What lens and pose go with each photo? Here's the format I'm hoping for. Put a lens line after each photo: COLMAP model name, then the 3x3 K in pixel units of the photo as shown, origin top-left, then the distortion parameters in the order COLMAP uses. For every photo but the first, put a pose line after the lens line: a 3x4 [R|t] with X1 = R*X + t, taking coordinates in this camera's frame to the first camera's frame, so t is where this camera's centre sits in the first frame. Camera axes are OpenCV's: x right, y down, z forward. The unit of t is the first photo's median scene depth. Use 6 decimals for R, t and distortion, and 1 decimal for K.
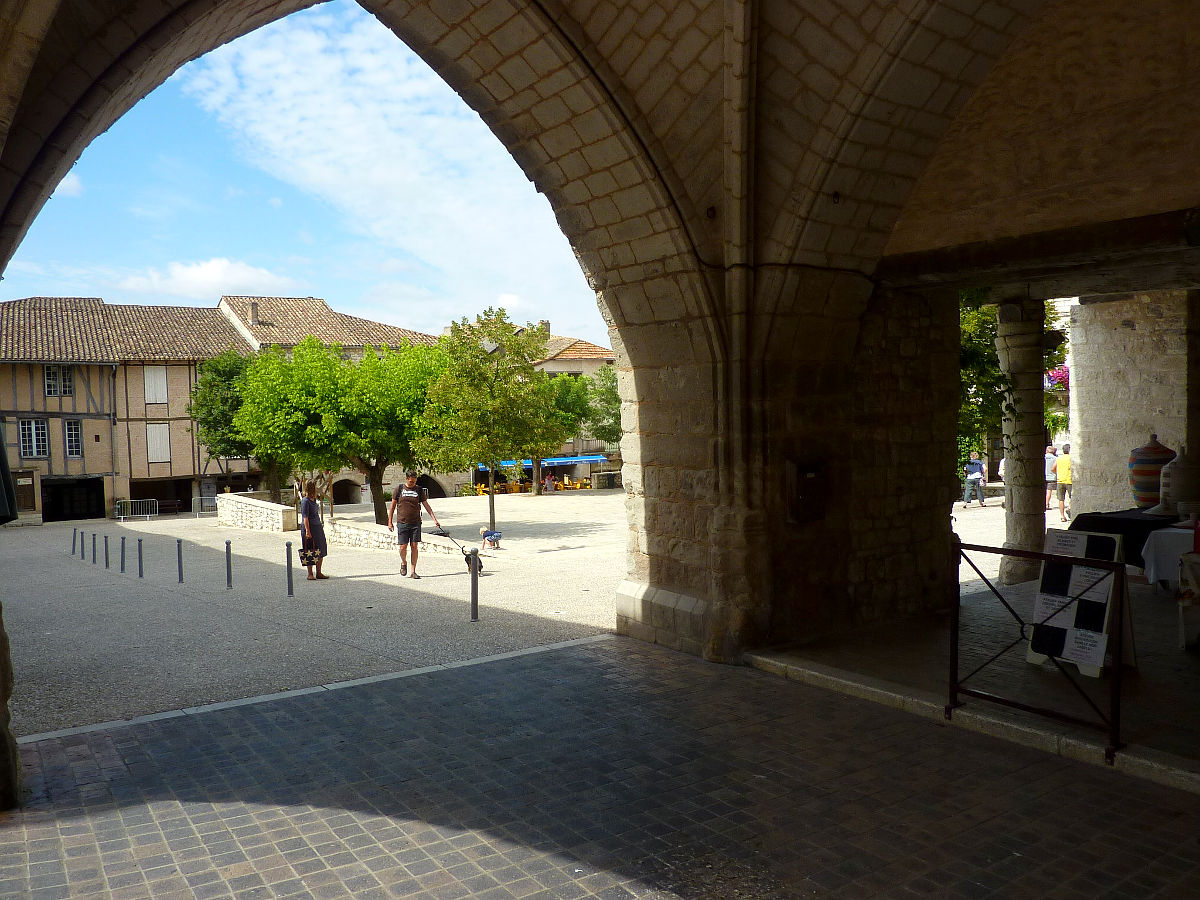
lens RADIAL K [[895.5, 0, 600.0], [0, 895.5, 450.0], [0, 0, 1]] dist [-0.030774, 0.001223]
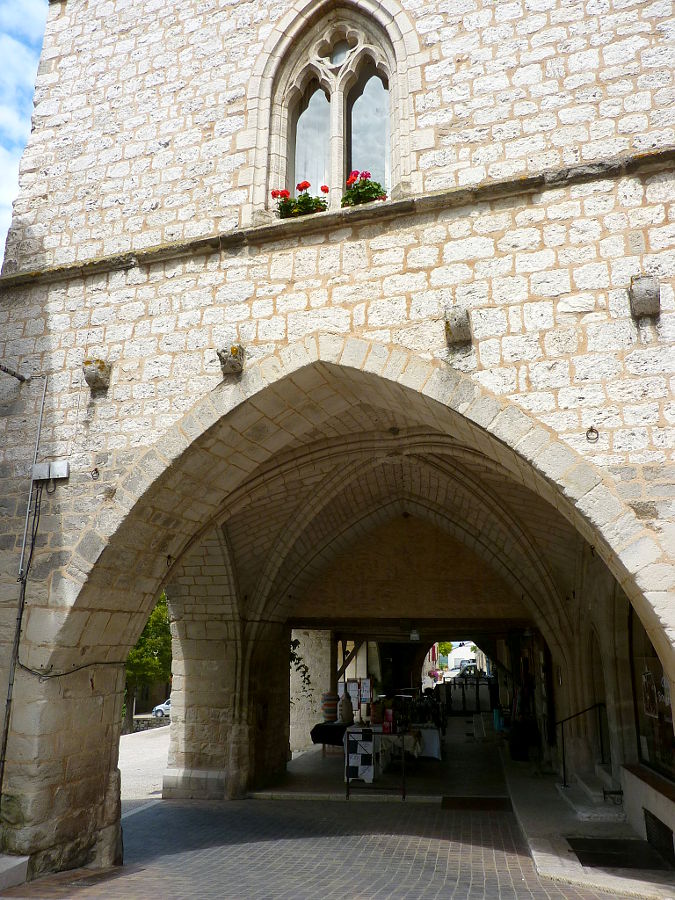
lens RADIAL K [[671.6, 0, 337.5], [0, 671.6, 450.0], [0, 0, 1]] dist [-0.030774, 0.001223]
pose [[0.716745, 0.222377, 0.660927, -0.970756], [0.016058, 0.942275, -0.334454, -0.024812], [-0.697150, 0.250331, 0.671801, -0.507213]]
